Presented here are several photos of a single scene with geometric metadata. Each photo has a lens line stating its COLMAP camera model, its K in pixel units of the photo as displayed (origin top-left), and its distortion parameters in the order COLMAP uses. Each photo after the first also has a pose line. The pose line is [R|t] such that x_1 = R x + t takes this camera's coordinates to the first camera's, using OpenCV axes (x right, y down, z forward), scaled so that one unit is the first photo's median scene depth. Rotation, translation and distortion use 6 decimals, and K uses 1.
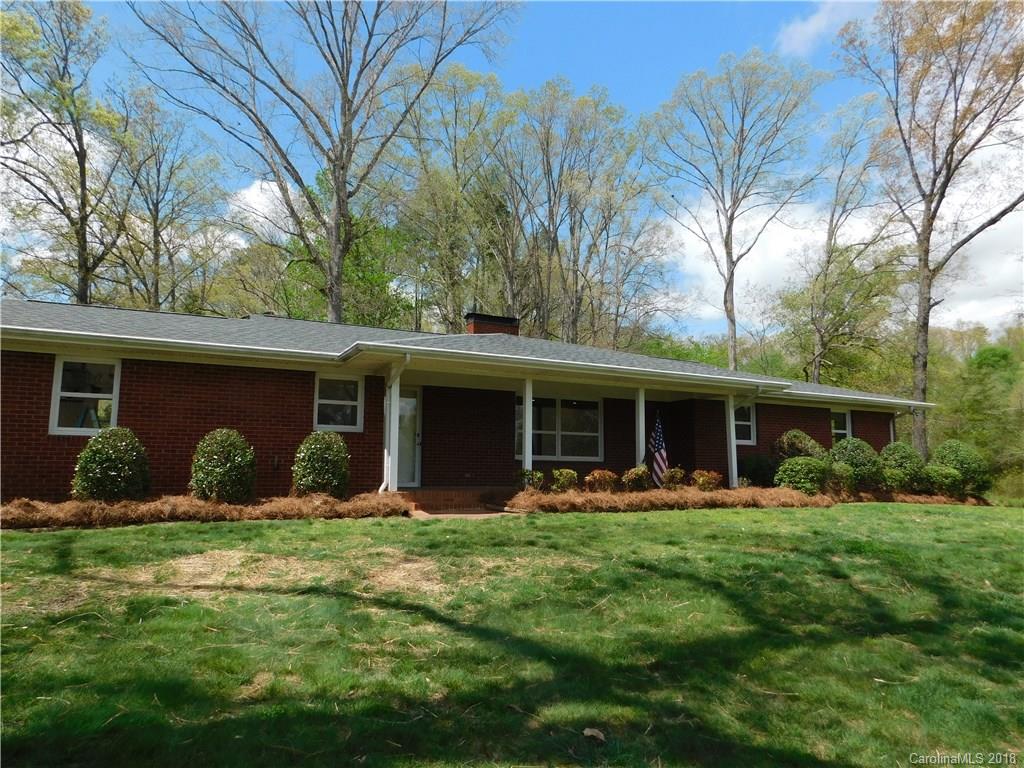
lens RADIAL K [[675.5, 0, 512.0], [0, 675.5, 384.0], [0, 0, 1]] dist [-0.073943, 0.055467]
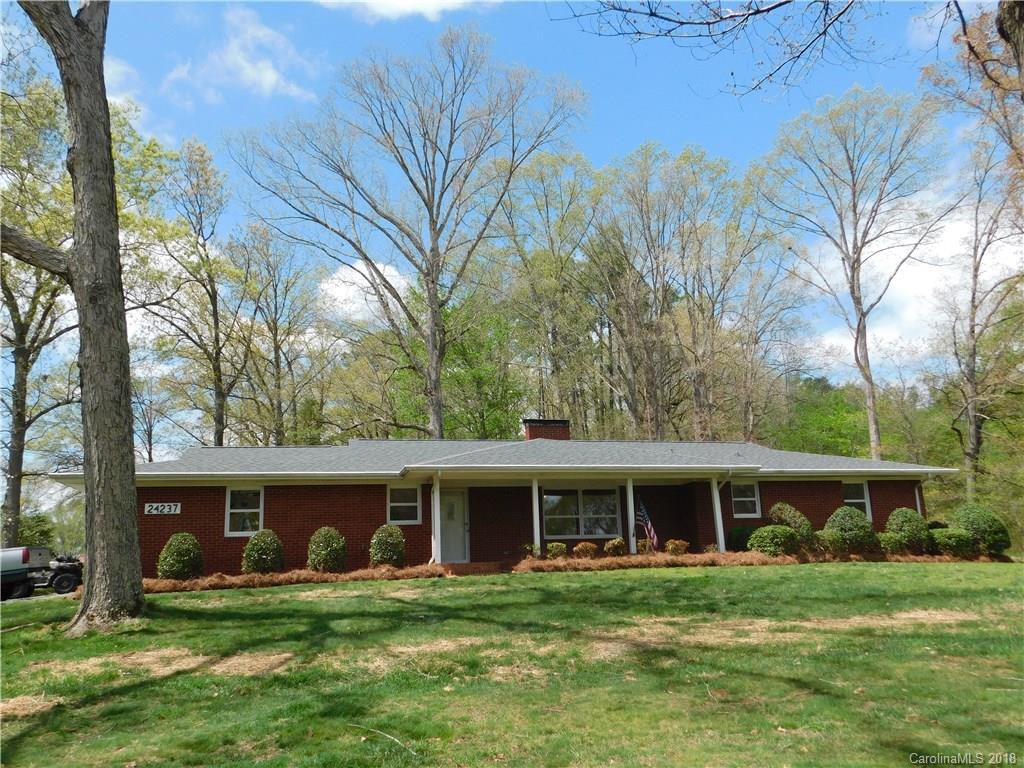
lens RADIAL K [[826.7, 0, 512.0], [0, 826.7, 384.0], [0, 0, 1]] dist [-0.000275, -0.004113]
pose [[0.973233, -0.090586, -0.211214, 0.365844], [0.070678, 0.992476, -0.099984, -0.035239], [0.218682, 0.082380, 0.972313, -0.696308]]
